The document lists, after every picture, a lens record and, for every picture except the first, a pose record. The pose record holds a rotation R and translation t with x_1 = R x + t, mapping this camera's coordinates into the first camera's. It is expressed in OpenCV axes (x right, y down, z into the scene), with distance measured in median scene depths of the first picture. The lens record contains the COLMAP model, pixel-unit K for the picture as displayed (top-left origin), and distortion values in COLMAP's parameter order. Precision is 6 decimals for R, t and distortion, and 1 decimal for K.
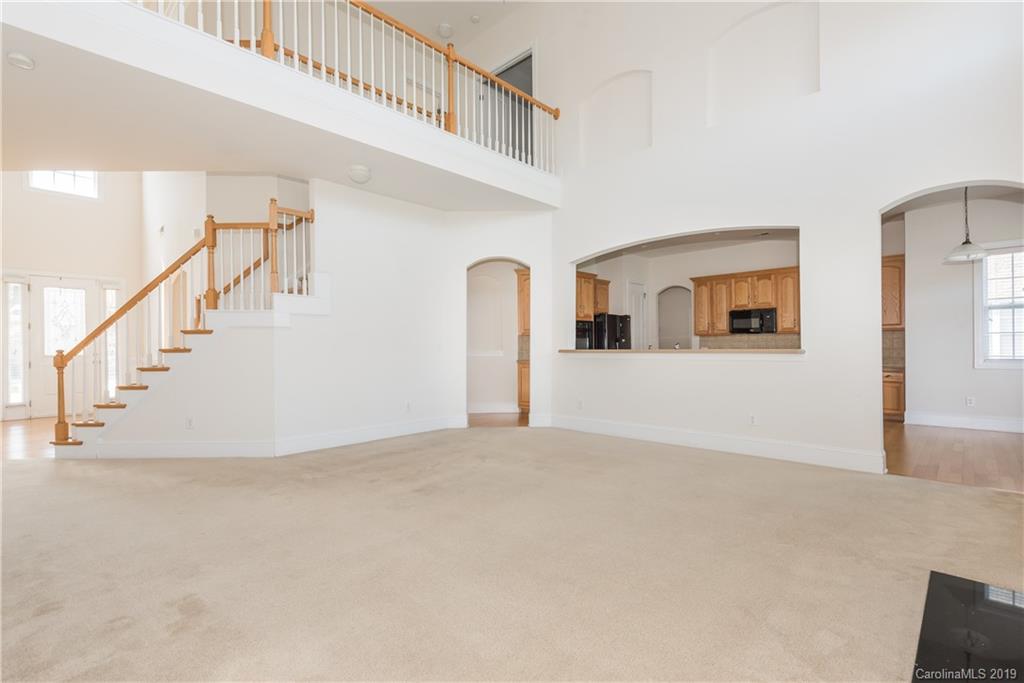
lens RADIAL K [[482.6, 0, 512.2], [0, 482.6, 349.7], [0, 0, 1]] dist [-0.020108, 0.001941]
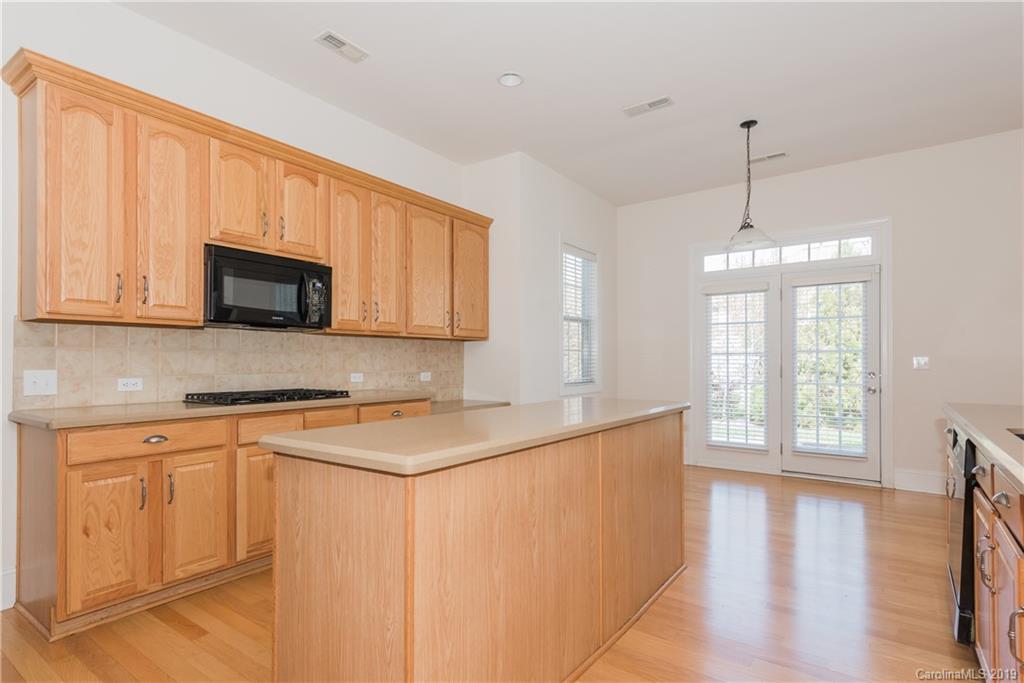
lens RADIAL K [[529.1, 0, 487.7], [0, 529.1, 358.3], [0, 0, 1]] dist [0.002912, -0.000368]
pose [[-0.115859, 0.018734, 0.993089, 0.120421], [0.003045, 0.999824, -0.018506, -0.005914], [-0.993261, 0.000880, -0.115896, 0.887882]]
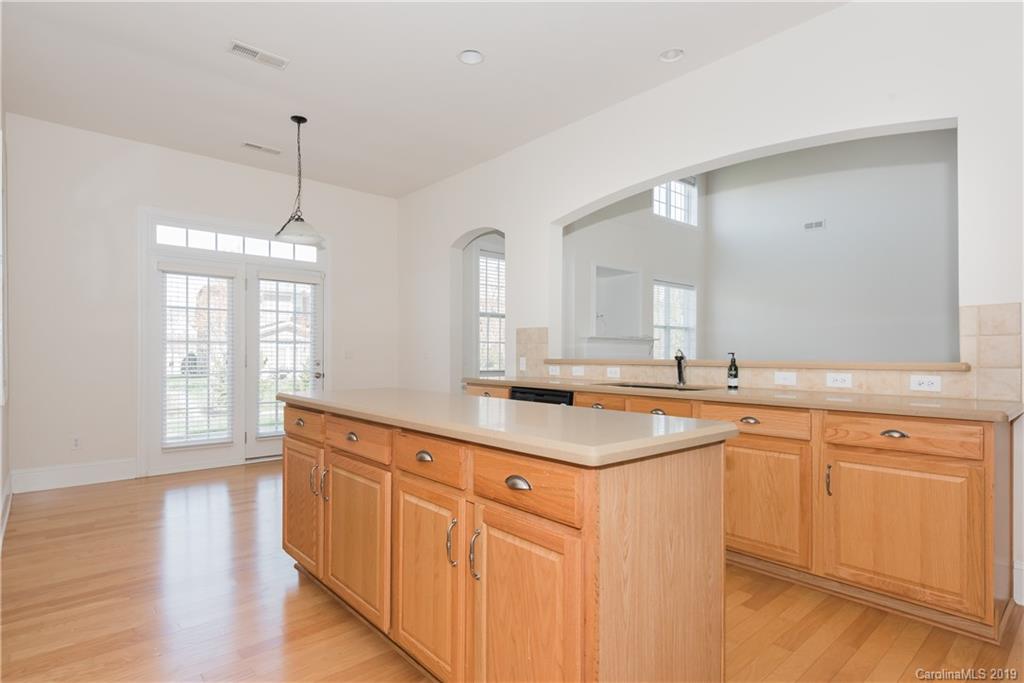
lens RADIAL K [[529.1, 0, 535.8], [0, 529.1, 354.1], [0, 0, 1]] dist [0.002912, -0.000368]
pose [[-0.998239, 0.005387, 0.059069, 0.314561], [0.005331, 0.999985, -0.001109, -0.006389], [-0.059074, -0.000792, -0.998253, 1.072406]]
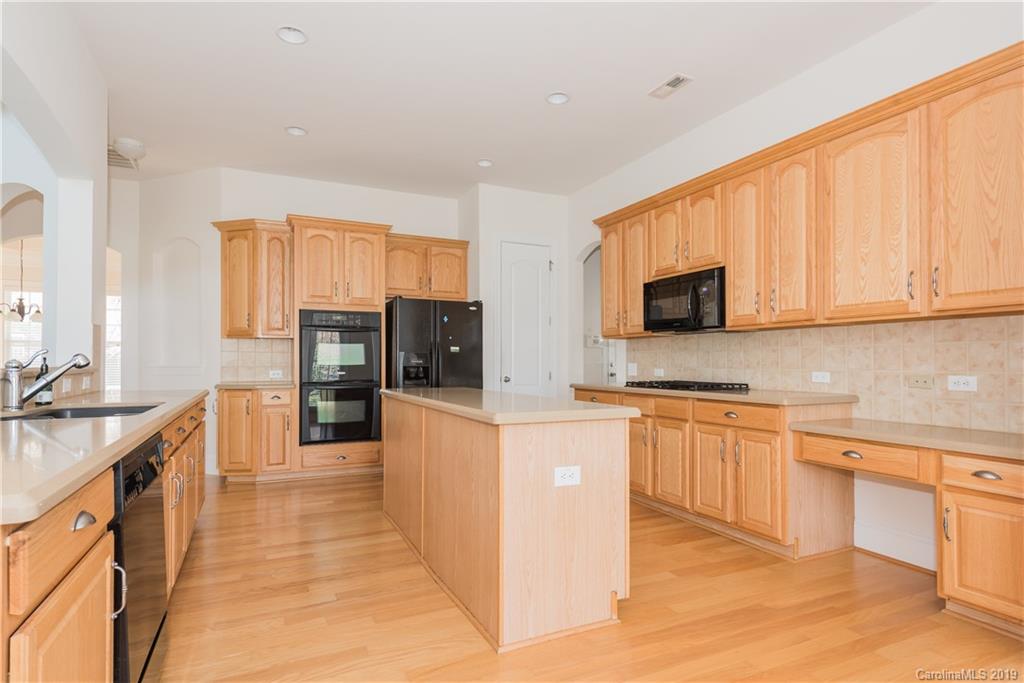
lens RADIAL K [[529.1, 0, 506.5], [0, 529.1, 350.7], [0, 0, 1]] dist [0.002912, -0.000368]
pose [[0.932005, 0.004812, -0.362413, 0.520602], [-0.011597, 0.999796, -0.016547, -0.008128], [0.362260, 0.019625, 0.931871, 0.508524]]
